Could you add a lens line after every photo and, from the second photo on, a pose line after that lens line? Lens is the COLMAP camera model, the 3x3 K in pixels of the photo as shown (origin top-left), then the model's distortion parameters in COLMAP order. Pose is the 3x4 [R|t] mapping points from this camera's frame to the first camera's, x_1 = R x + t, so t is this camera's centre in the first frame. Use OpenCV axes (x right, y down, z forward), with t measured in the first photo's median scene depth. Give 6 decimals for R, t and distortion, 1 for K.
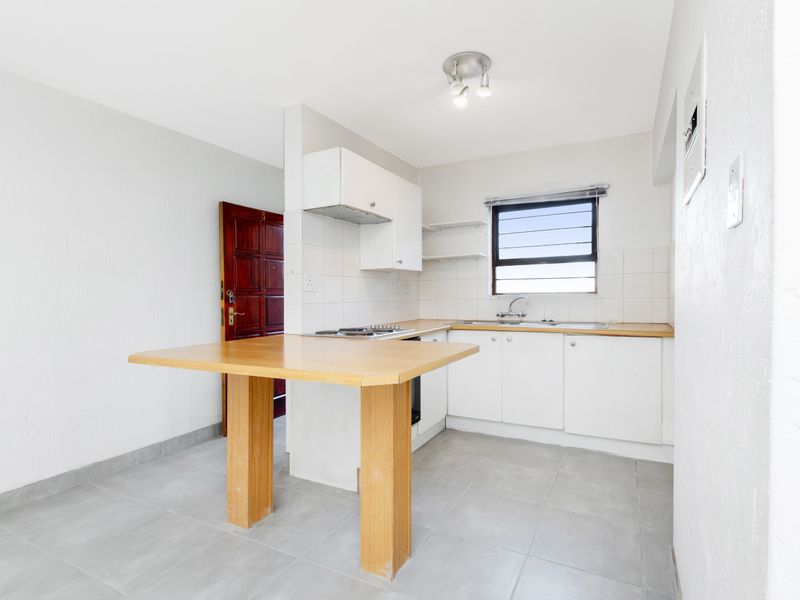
lens RADIAL K [[369.7, 0, 400.0], [0, 369.7, 300.0], [0, 0, 1]] dist [0.001402, -0.000271]
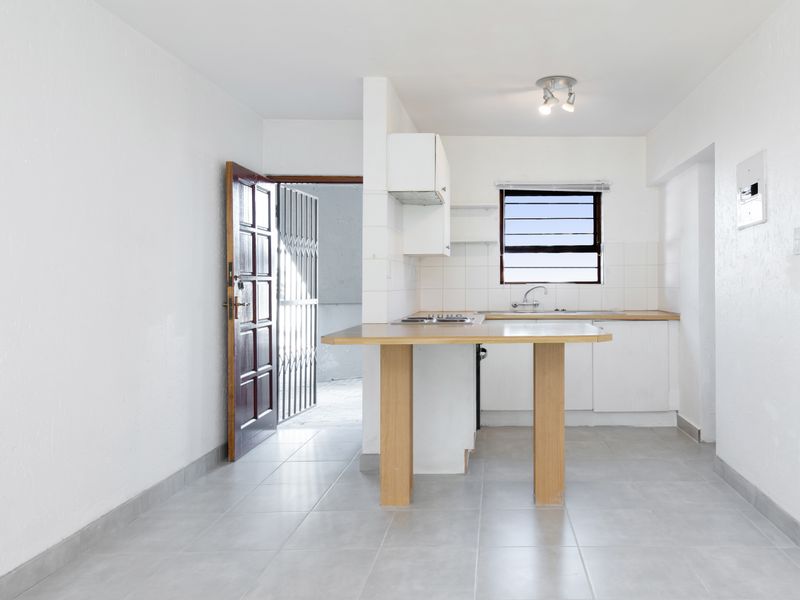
lens RADIAL K [[650.8, 0, 397.4], [0, 650.8, 279.9], [0, 0, 1]] dist [0.032277, -0.003975]
pose [[0.900599, 0.012434, 0.434472, -0.779017], [-0.002390, 0.999717, -0.023657, 0.017637], [-0.434643, 0.020267, 0.900375, -0.408269]]
